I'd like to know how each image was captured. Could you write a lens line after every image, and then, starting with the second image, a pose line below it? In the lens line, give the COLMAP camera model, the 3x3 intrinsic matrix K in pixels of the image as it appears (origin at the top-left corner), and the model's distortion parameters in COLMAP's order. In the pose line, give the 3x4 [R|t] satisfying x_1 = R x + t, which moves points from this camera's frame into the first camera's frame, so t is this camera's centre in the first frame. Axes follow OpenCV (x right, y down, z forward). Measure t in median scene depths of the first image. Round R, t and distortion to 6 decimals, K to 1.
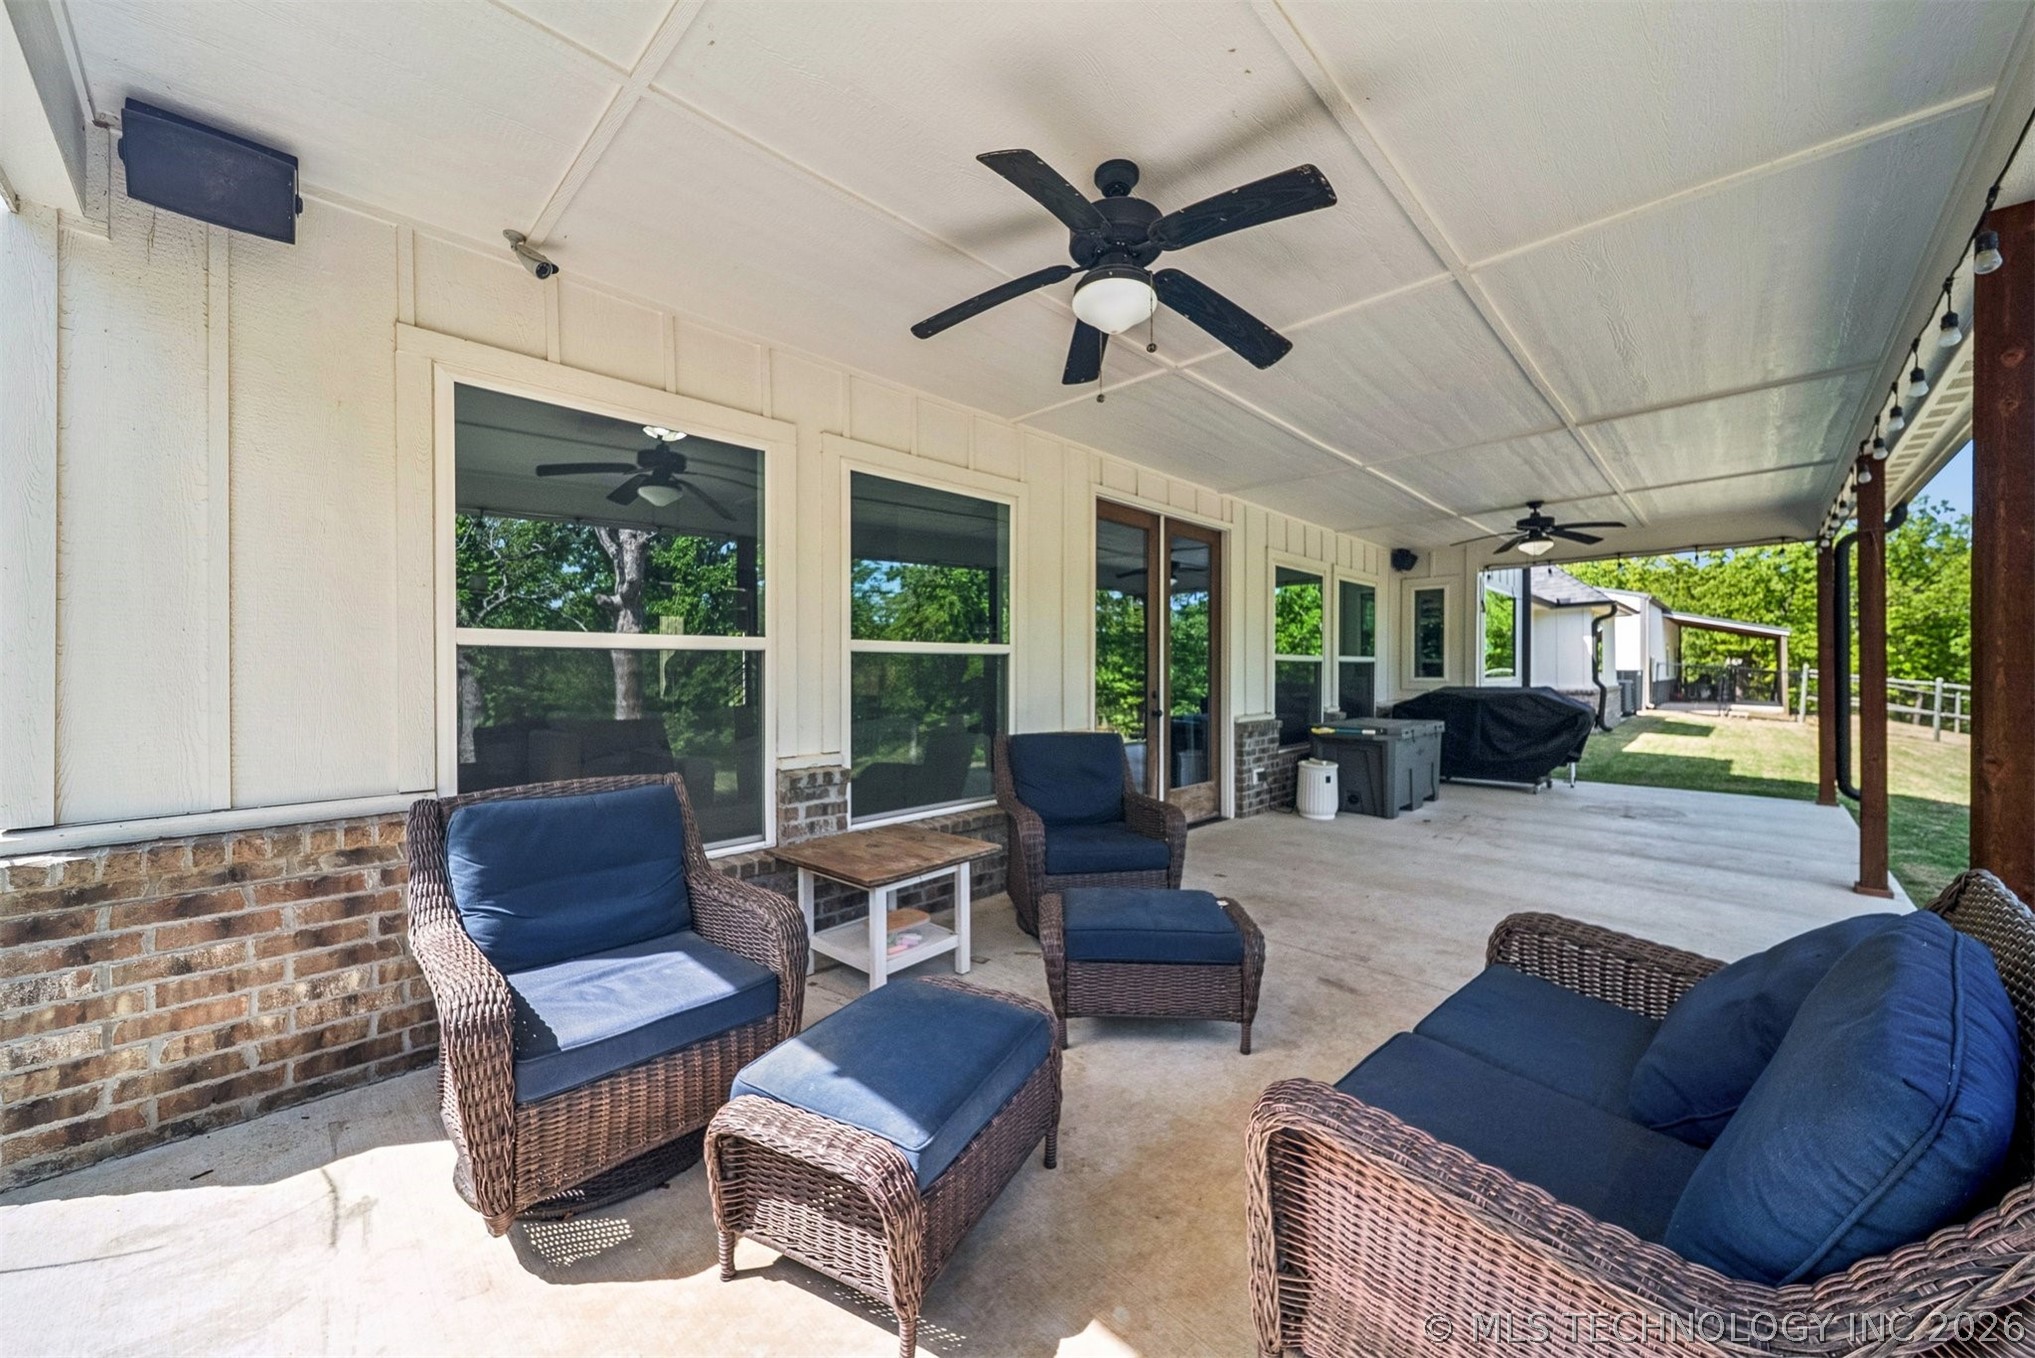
lens RADIAL K [[732.2, 0, 1026.3], [0, 732.2, 670.9], [0, 0, 1]] dist [0.001299, -0.000545]
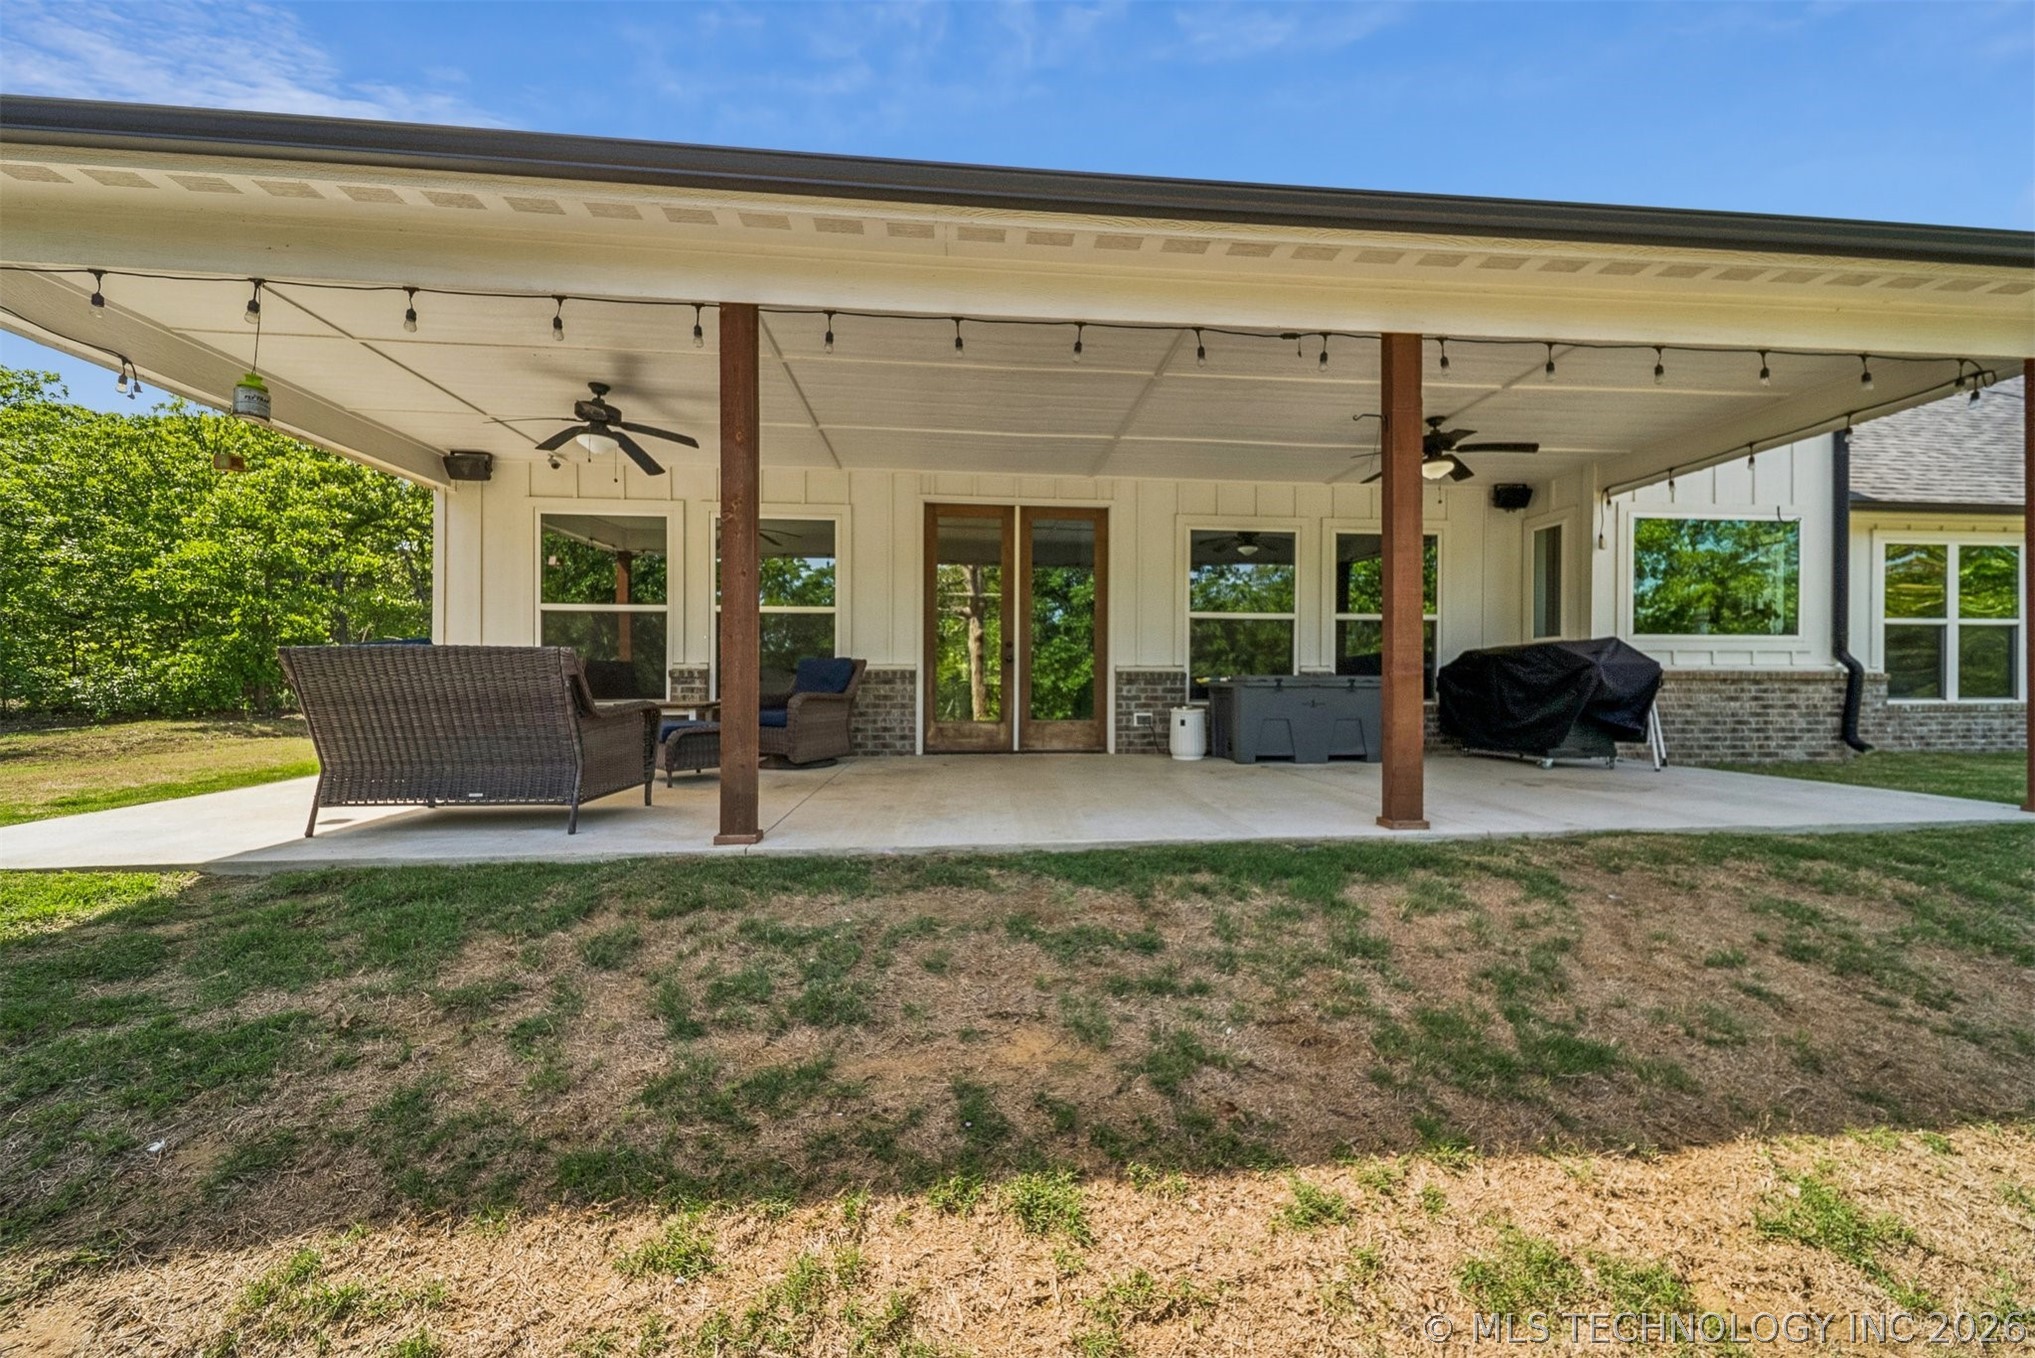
lens RADIAL K [[732.2, 0, 1026.3], [0, 732.2, 670.9], [0, 0, 1]] dist [0.001299, -0.000545]
pose [[0.767010, -0.007714, -0.641589, 0.915047], [-0.002914, 0.999876, -0.015505, 0.087554], [0.641629, 0.013763, 0.766892, 0.022023]]
